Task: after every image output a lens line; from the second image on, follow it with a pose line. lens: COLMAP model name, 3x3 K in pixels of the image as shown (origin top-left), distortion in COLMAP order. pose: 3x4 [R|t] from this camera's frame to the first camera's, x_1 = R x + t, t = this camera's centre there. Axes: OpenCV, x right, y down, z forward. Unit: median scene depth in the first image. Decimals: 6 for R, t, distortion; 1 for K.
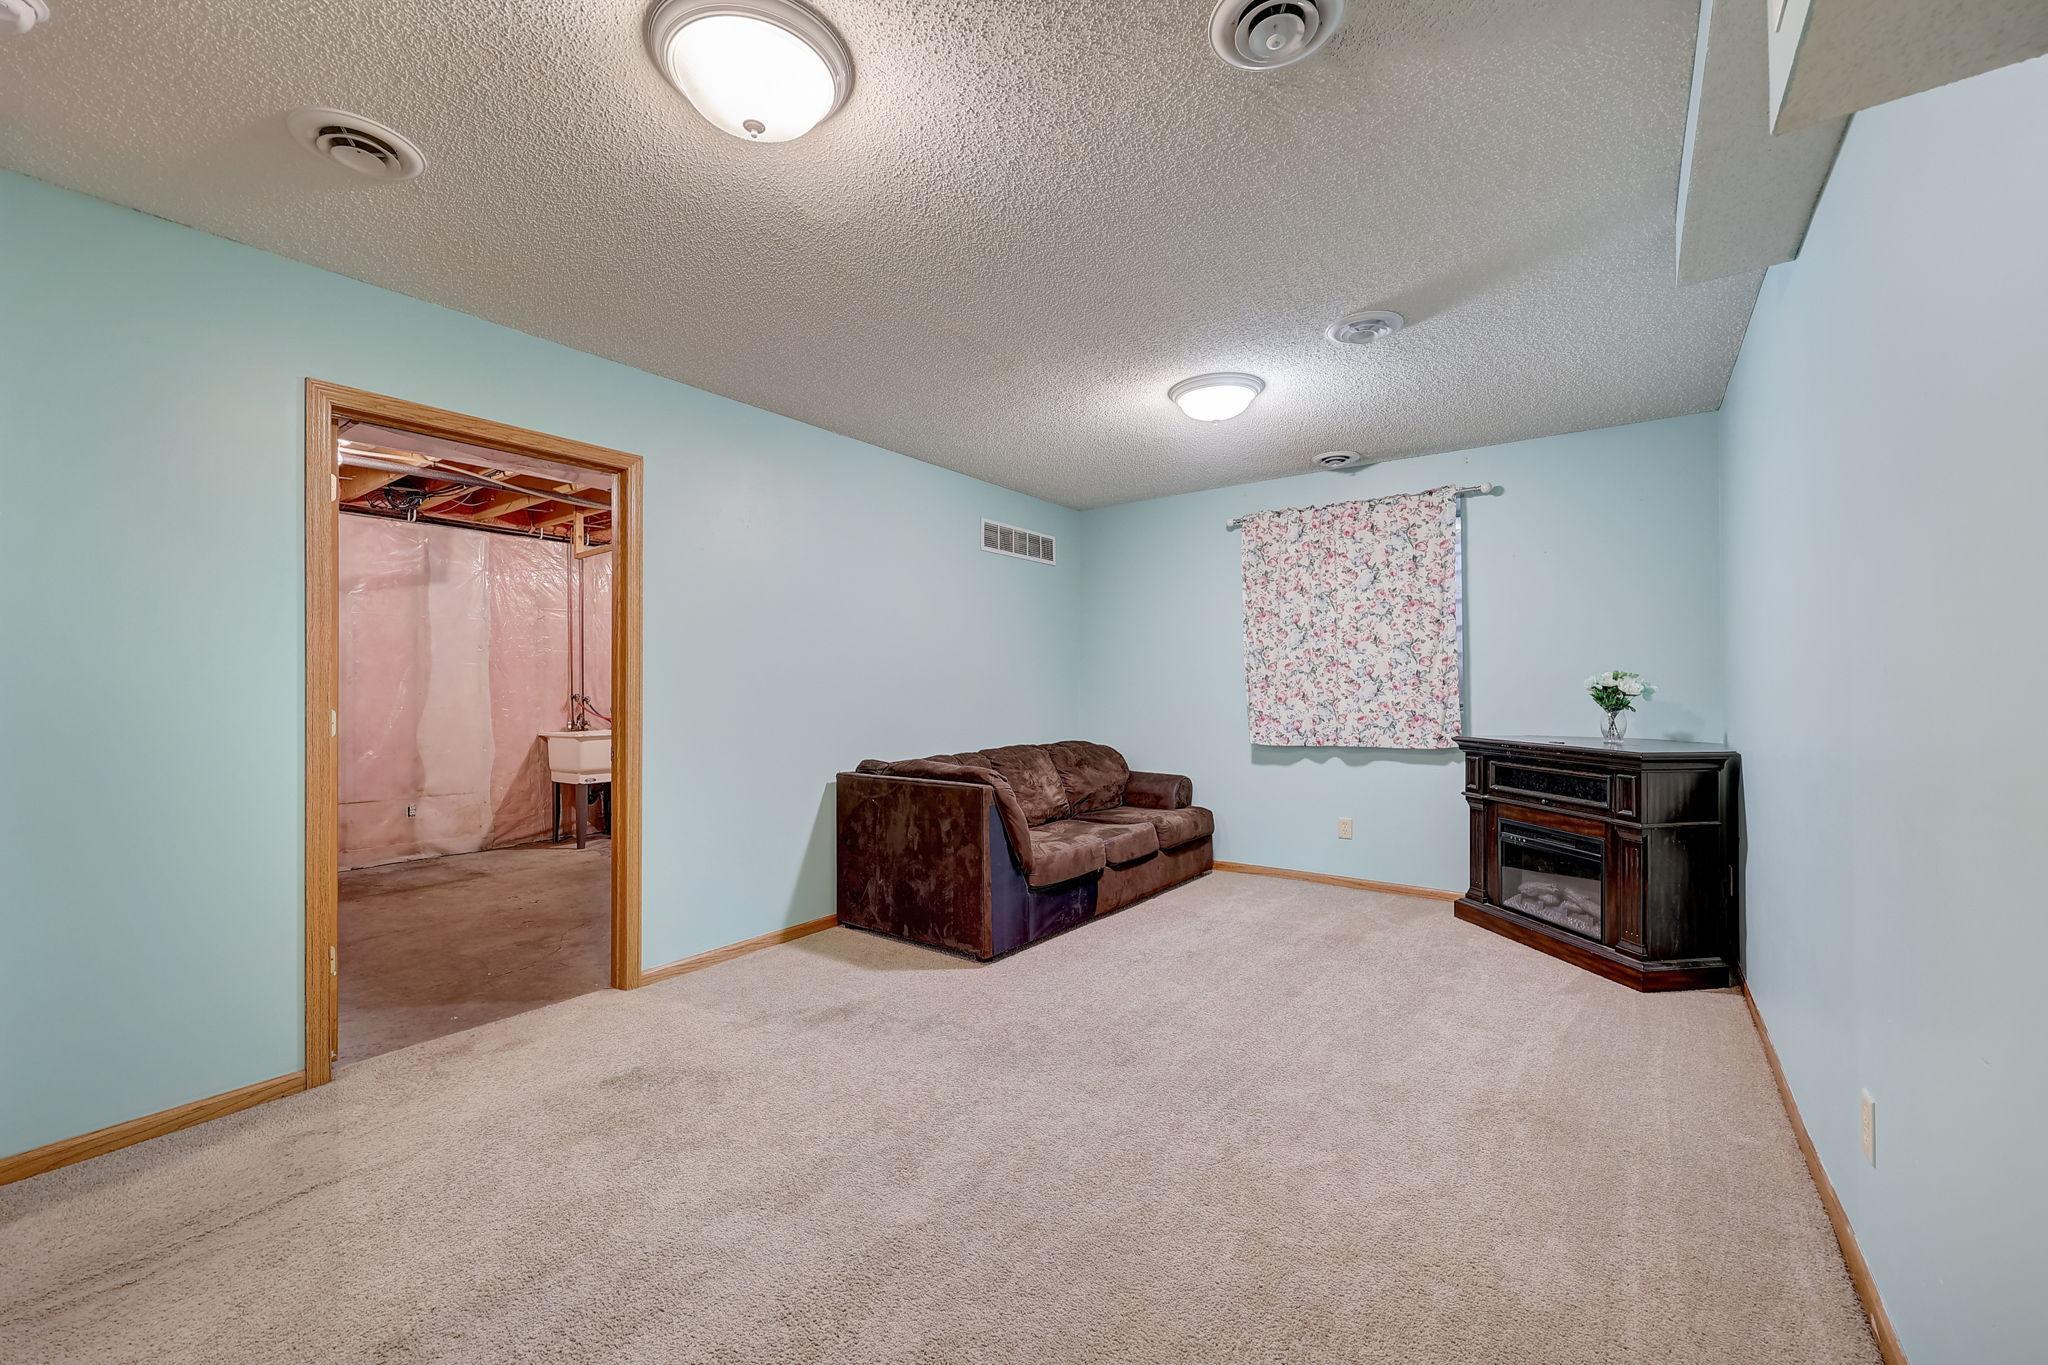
lens RADIAL K [[835.9, 0, 984.4], [0, 835.9, 684.2], [0, 0, 1]] dist [0.003747, 0.000269]
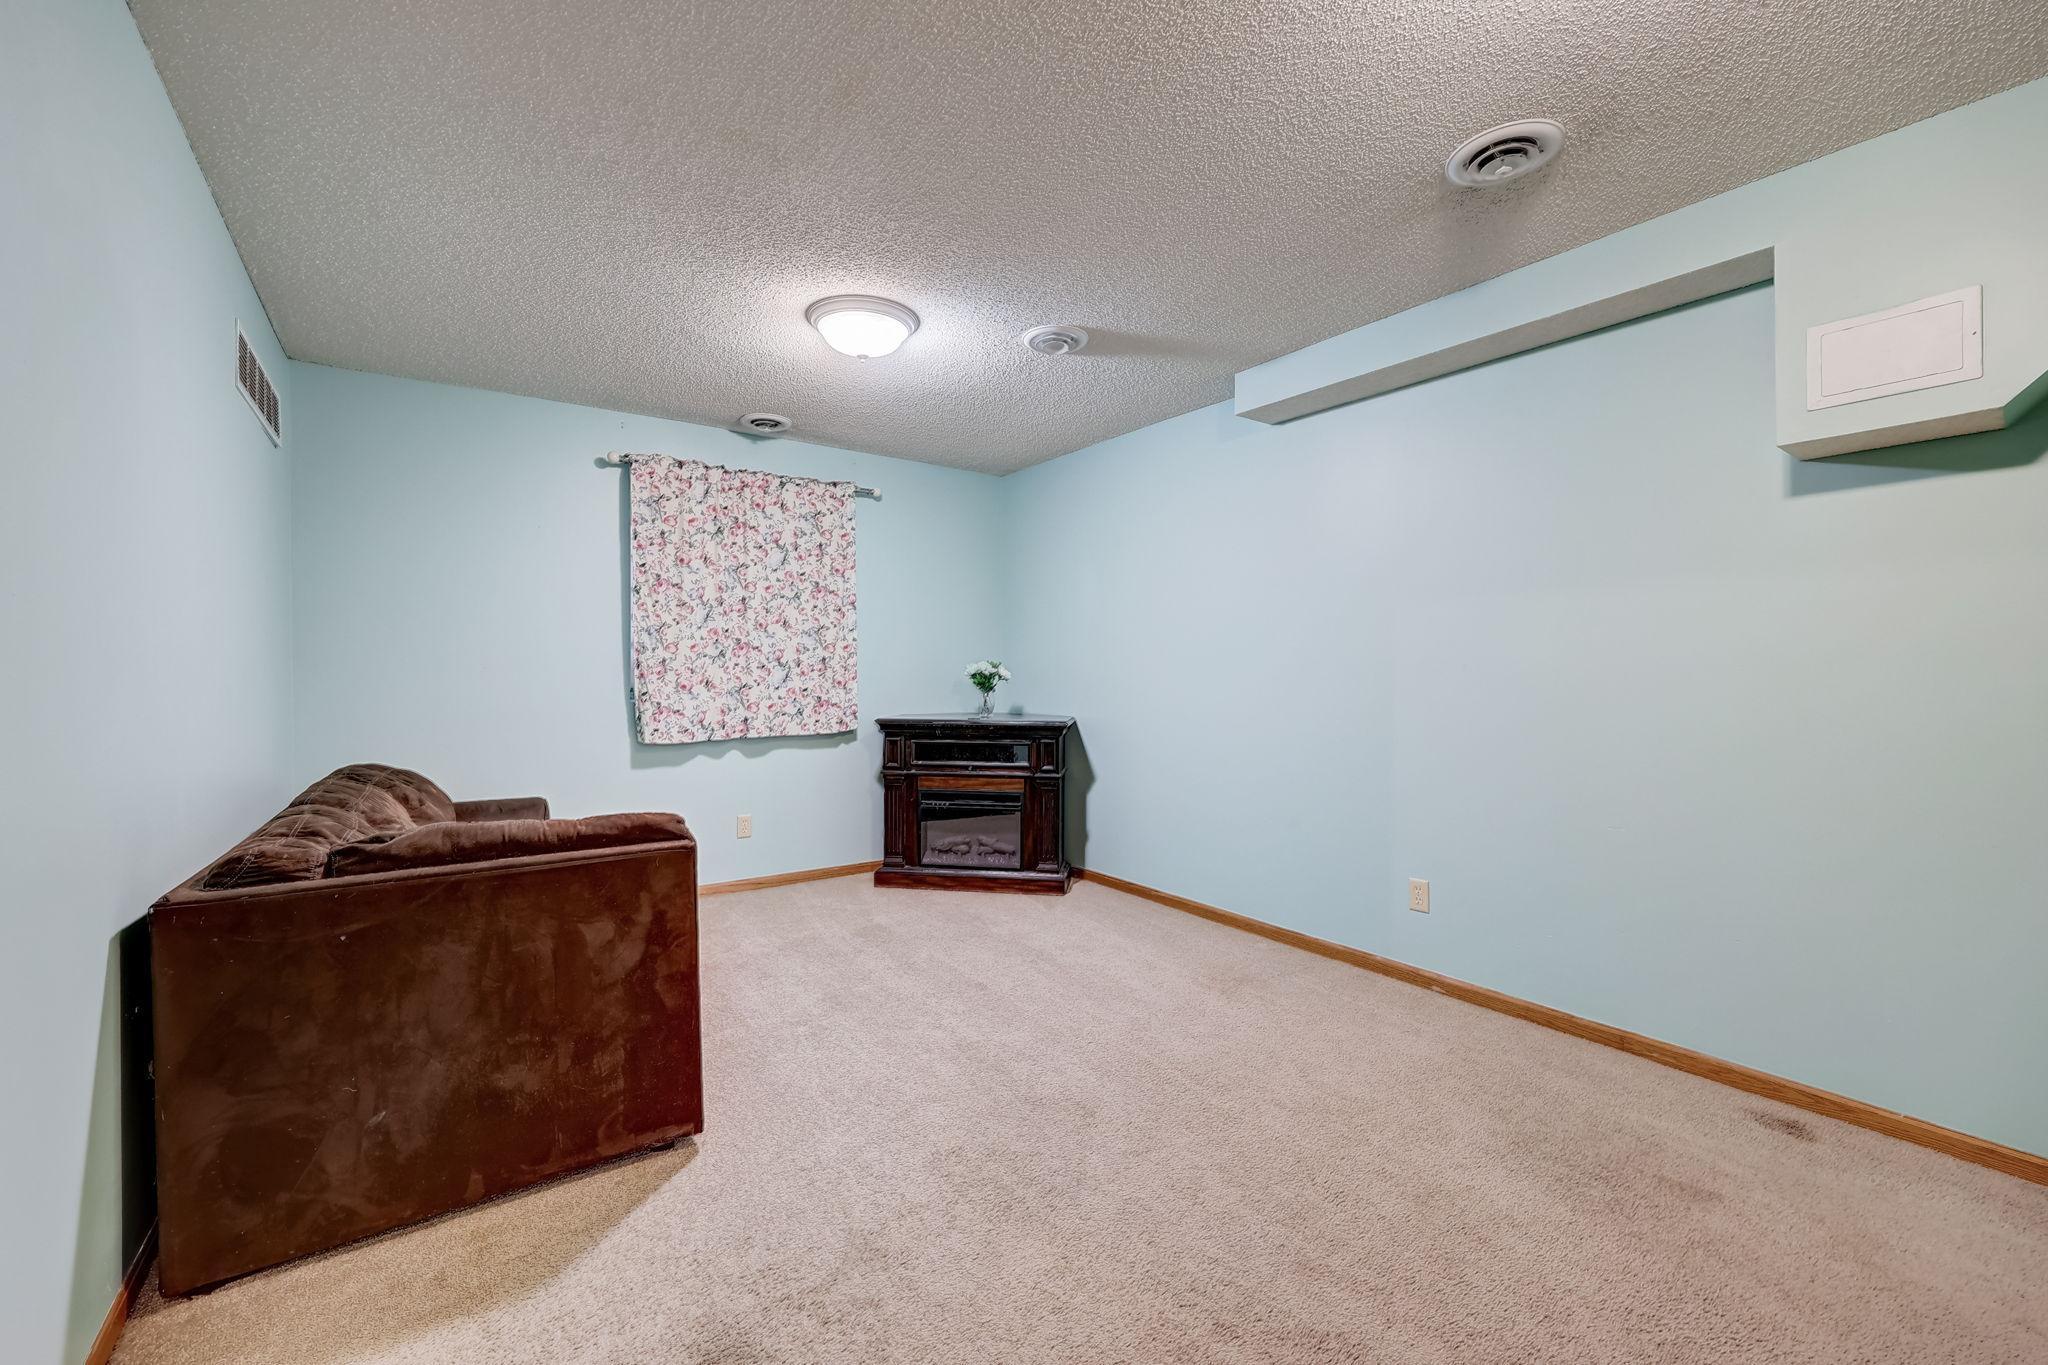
lens RADIAL K [[835.9, 0, 1028.3], [0, 835.9, 685.0], [0, 0, 1]] dist [0.003747, 0.000269]
pose [[0.269717, -0.012252, 0.962862, -0.393774], [-0.006914, 0.999869, 0.014660, 0.001381], [-0.962915, -0.010611, 0.269597, 0.487523]]
